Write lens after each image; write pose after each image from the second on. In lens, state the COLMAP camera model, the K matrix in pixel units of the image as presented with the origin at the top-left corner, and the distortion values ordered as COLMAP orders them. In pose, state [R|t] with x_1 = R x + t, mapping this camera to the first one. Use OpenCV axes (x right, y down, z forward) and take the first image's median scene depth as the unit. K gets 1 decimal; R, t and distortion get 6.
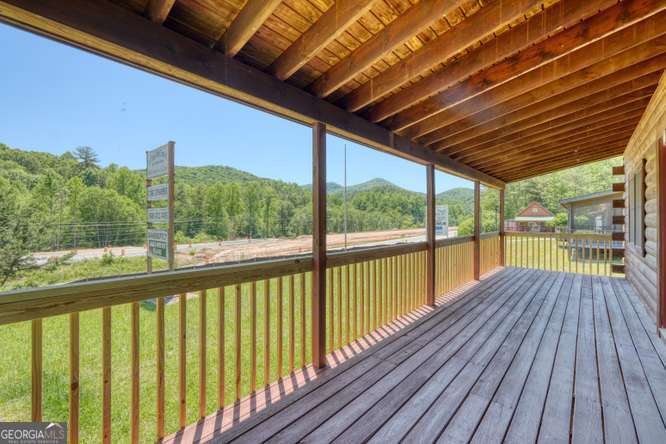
lens RADIAL K [[282.9, 0, 338.0], [0, 282.9, 225.8], [0, 0, 1]] dist [-0.007275, 0.004359]
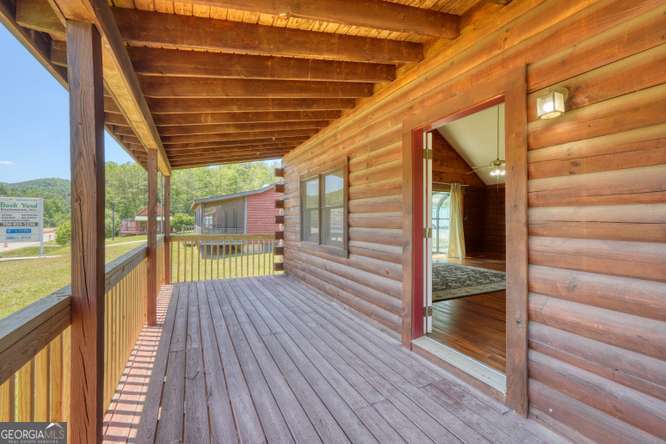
lens RADIAL K [[282.9, 0, 328.4], [0, 282.9, 221.8], [0, 0, 1]] dist [-0.007275, 0.004359]
pose [[0.388270, -0.003614, 0.921538, 0.102234], [0.014807, 0.999888, -0.002318, -0.008435], [-0.921427, 0.014545, 0.388280, 0.433415]]
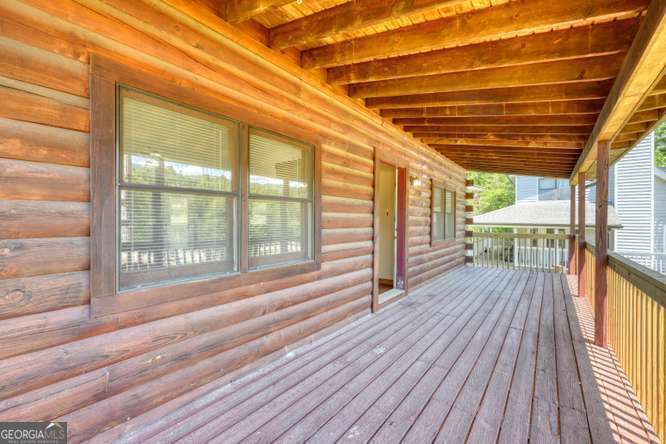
lens RADIAL K [[282.9, 0, 331.8], [0, 282.9, 220.9], [0, 0, 1]] dist [-0.007275, 0.004359]
pose [[-0.998016, -0.010970, -0.062001, 0.697566], [-0.012433, 0.999652, 0.023268, -0.023251], [0.061724, 0.023992, -0.997805, 1.108671]]
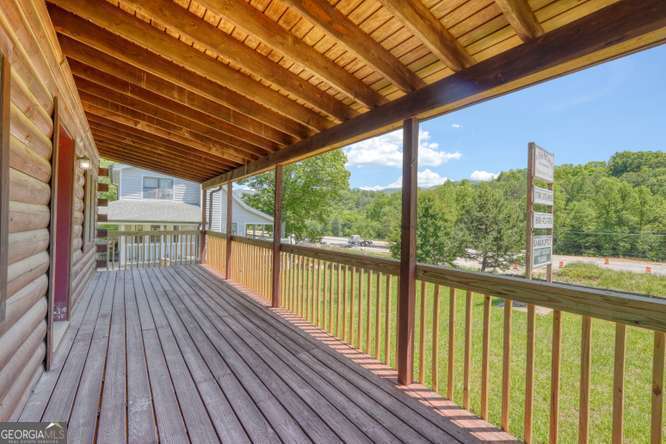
lens RADIAL K [[282.9, 0, 332.7], [0, 282.9, 223.8], [0, 0, 1]] dist [-0.007275, 0.004359]
pose [[-0.211394, 0.001344, -0.977400, 0.850686], [-0.037065, 0.999269, 0.009390, -0.020212], [0.976698, 0.038213, -0.211189, 0.939579]]
